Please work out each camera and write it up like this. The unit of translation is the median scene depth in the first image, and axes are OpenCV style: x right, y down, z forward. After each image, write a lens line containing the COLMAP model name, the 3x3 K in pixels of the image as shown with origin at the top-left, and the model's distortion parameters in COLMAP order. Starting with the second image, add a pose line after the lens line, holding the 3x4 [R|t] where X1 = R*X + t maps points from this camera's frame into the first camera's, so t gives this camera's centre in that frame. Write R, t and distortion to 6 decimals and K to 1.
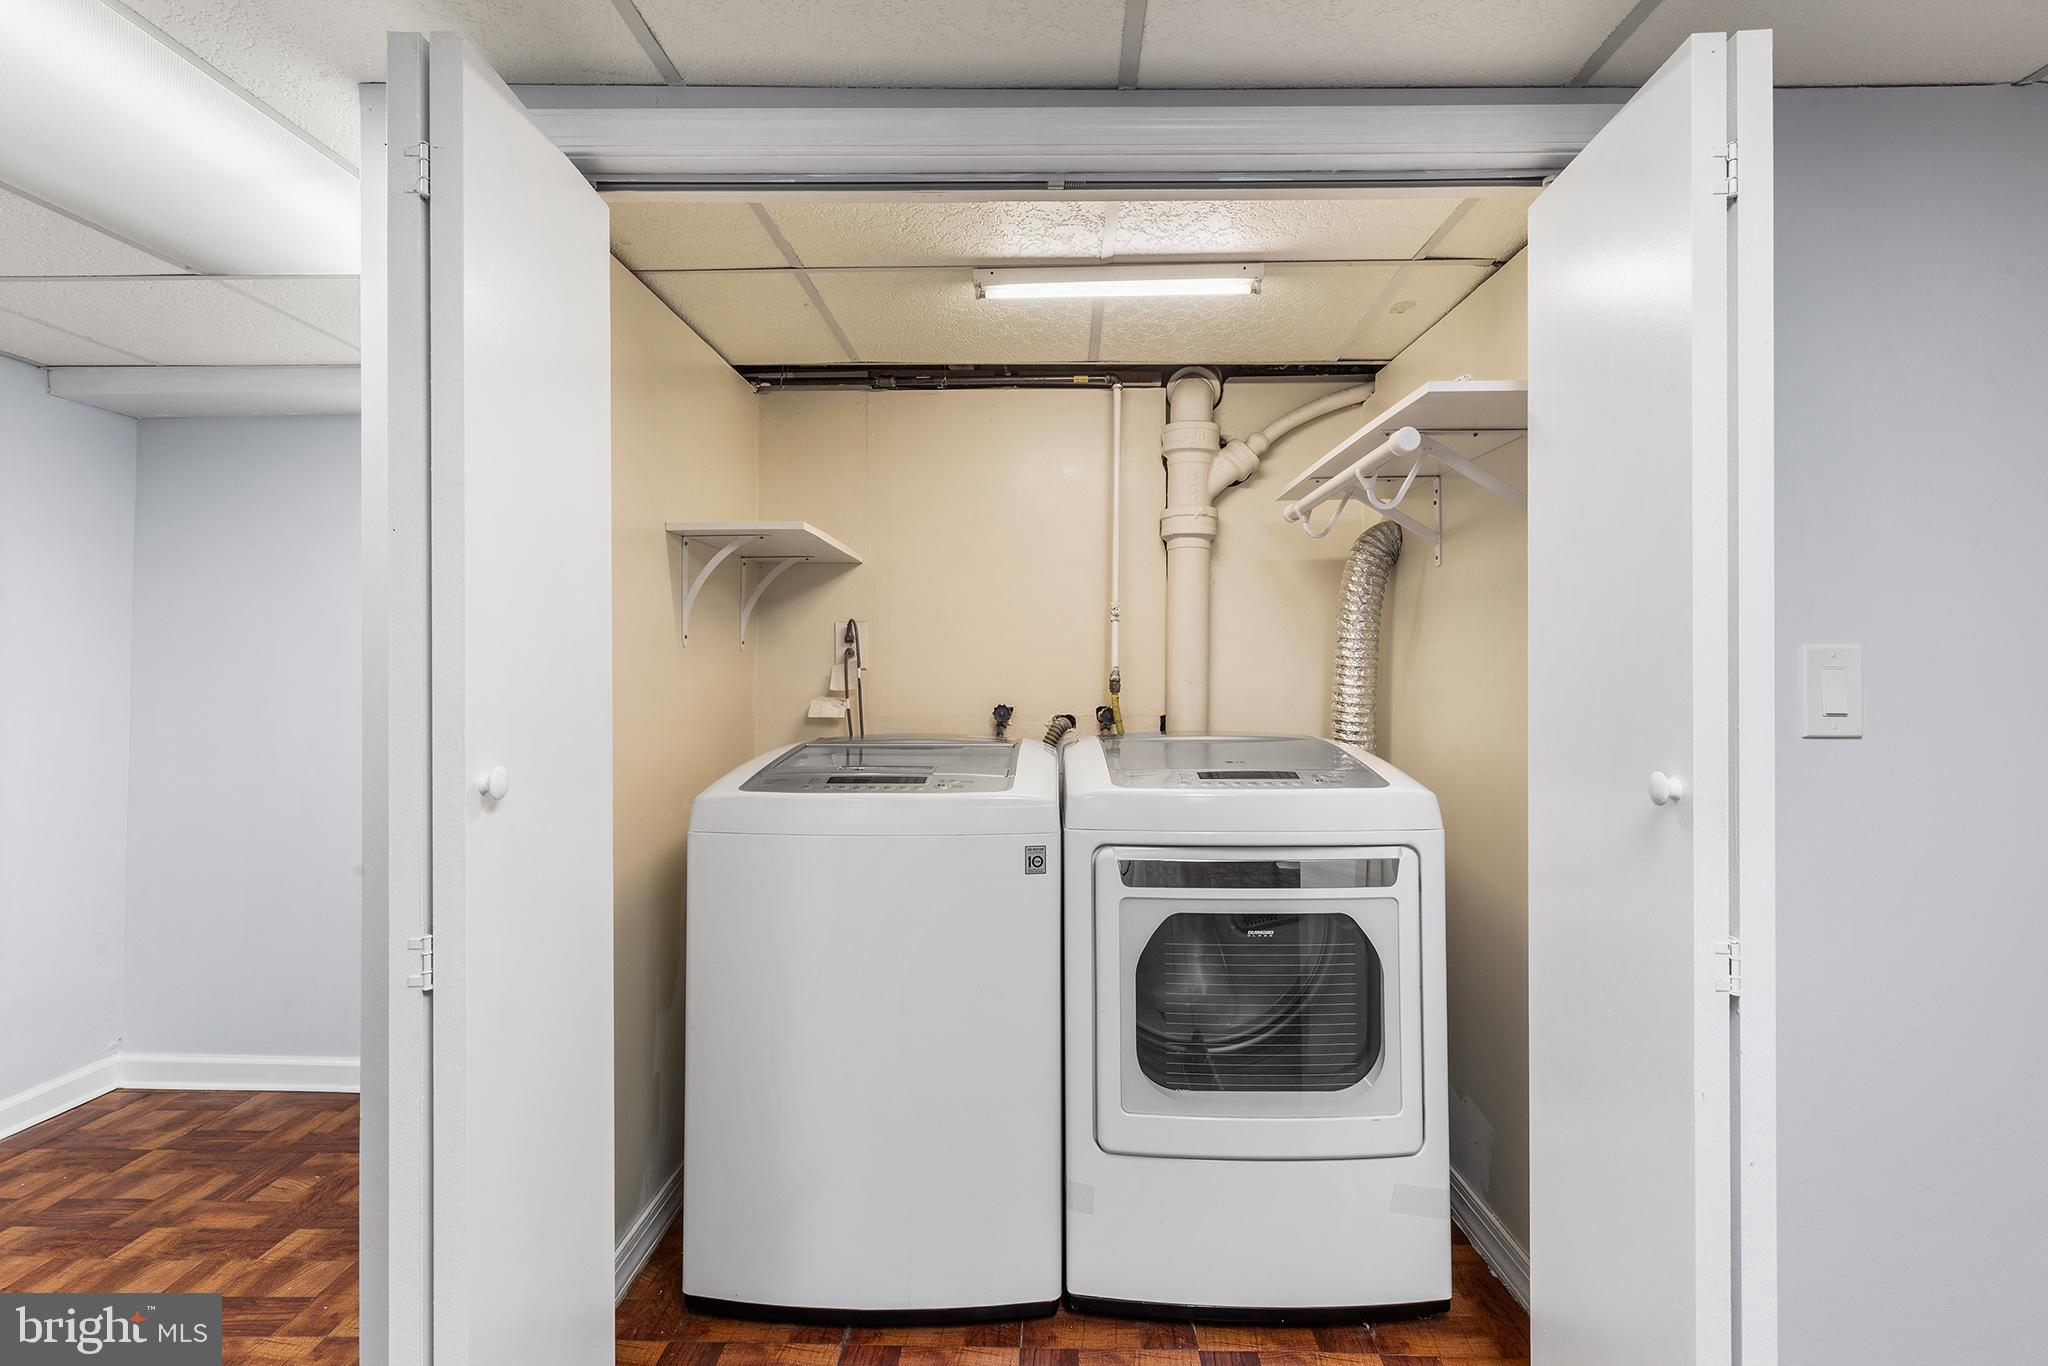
lens RADIAL K [[927.0, 0, 1028.4], [0, 927.0, 670.3], [0, 0, 1]] dist [0.002352, -0.000422]
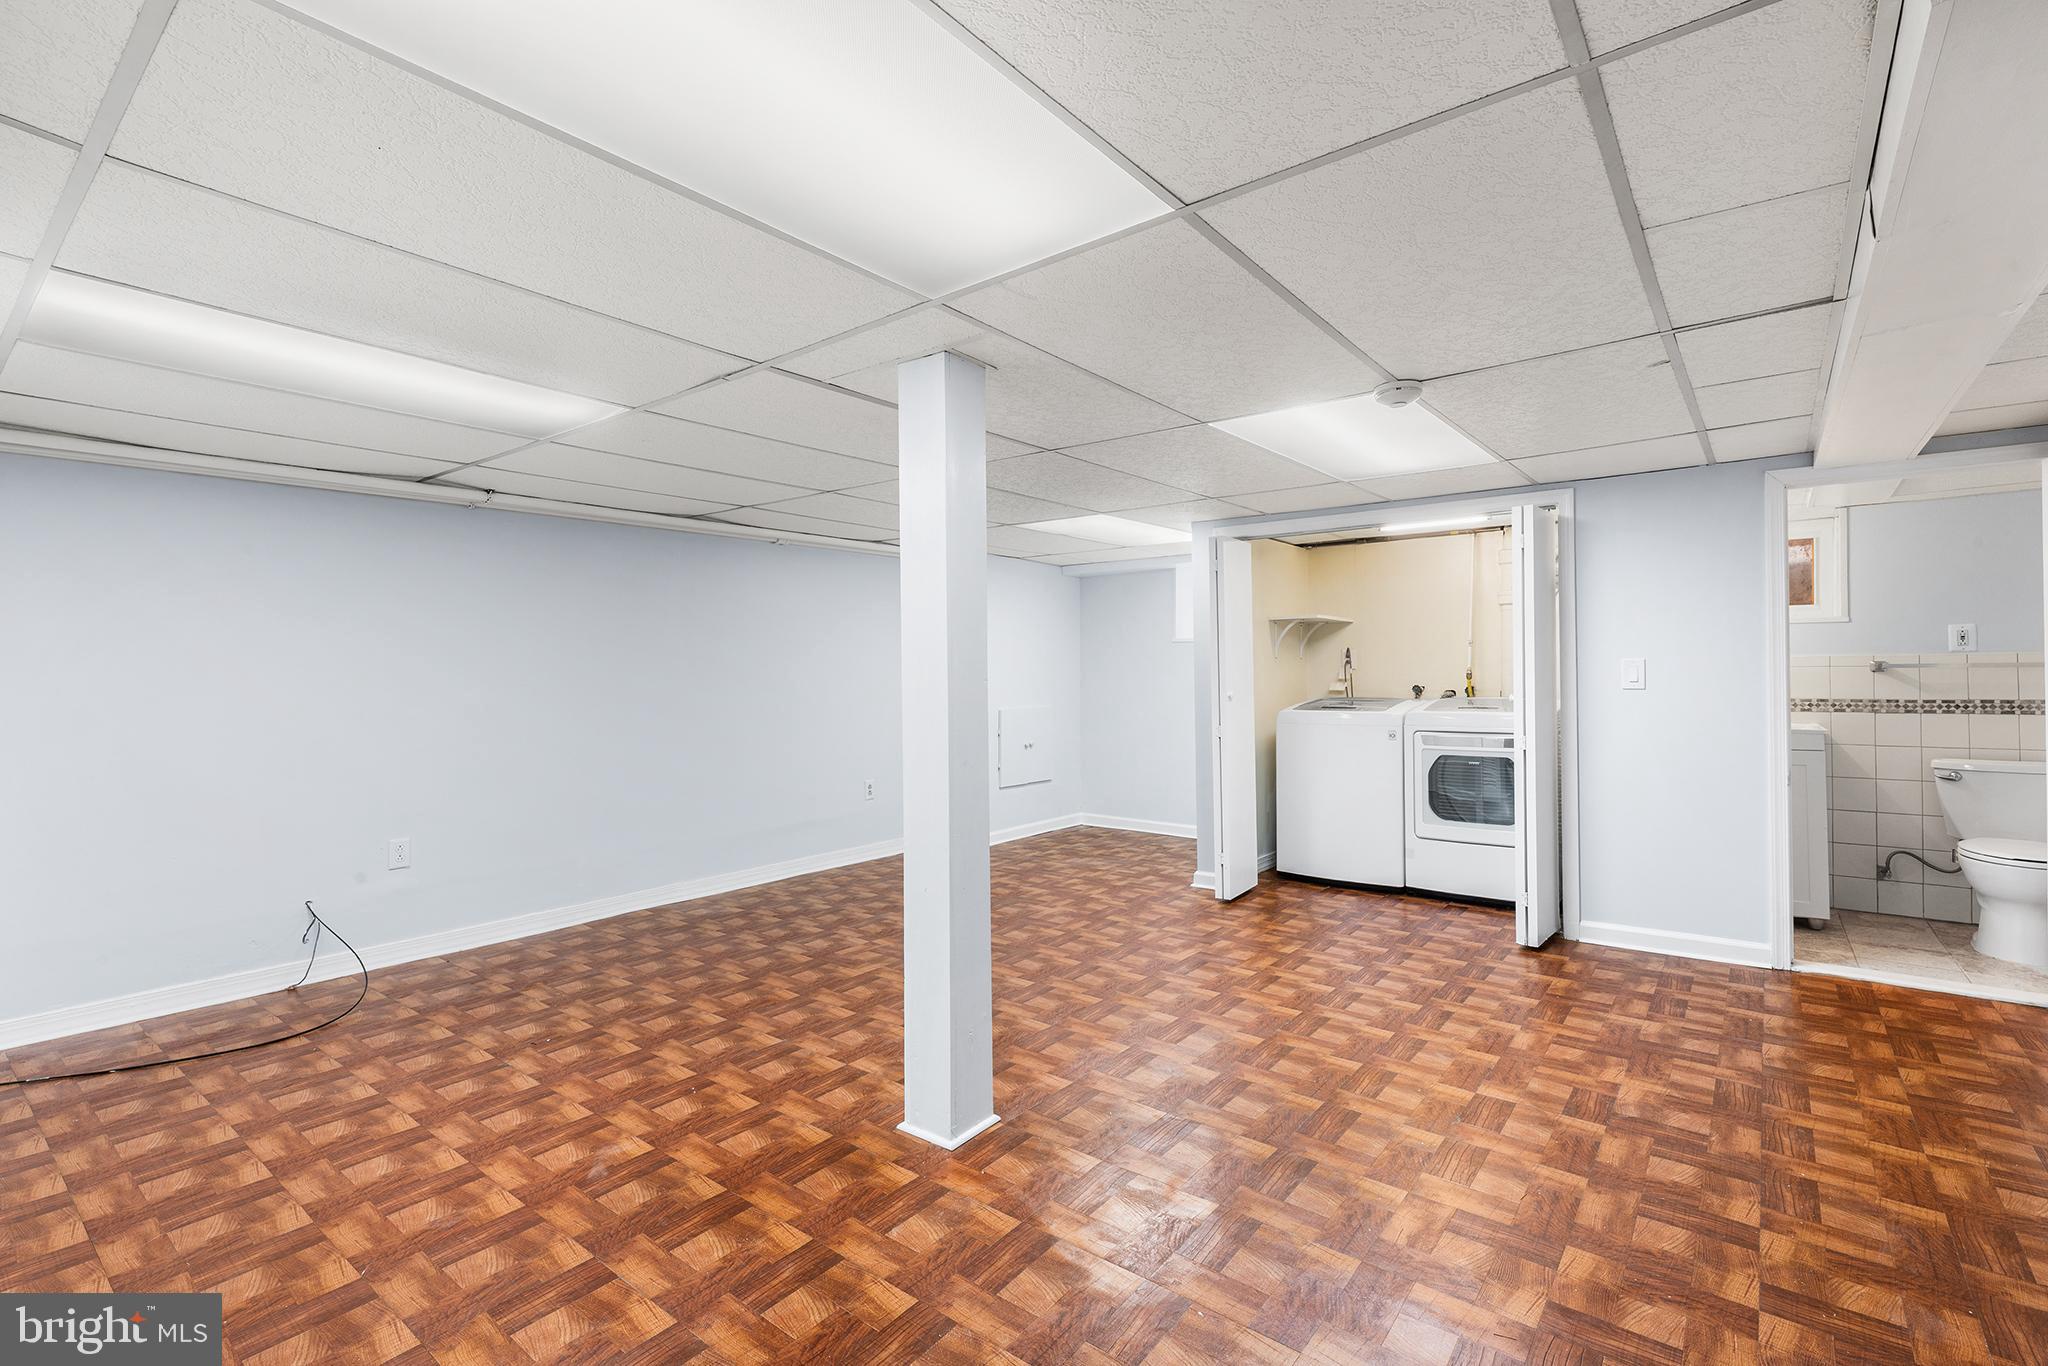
lens RADIAL K [[927.0, 0, 1028.4], [0, 927.0, 670.3], [0, 0, 1]] dist [0.002352, -0.000422]
pose [[0.806628, -0.009400, -0.590985, 0.585079], [0.011758, 0.999931, 0.000144, -0.009619], [0.590943, -0.007065, 0.806683, -1.460755]]
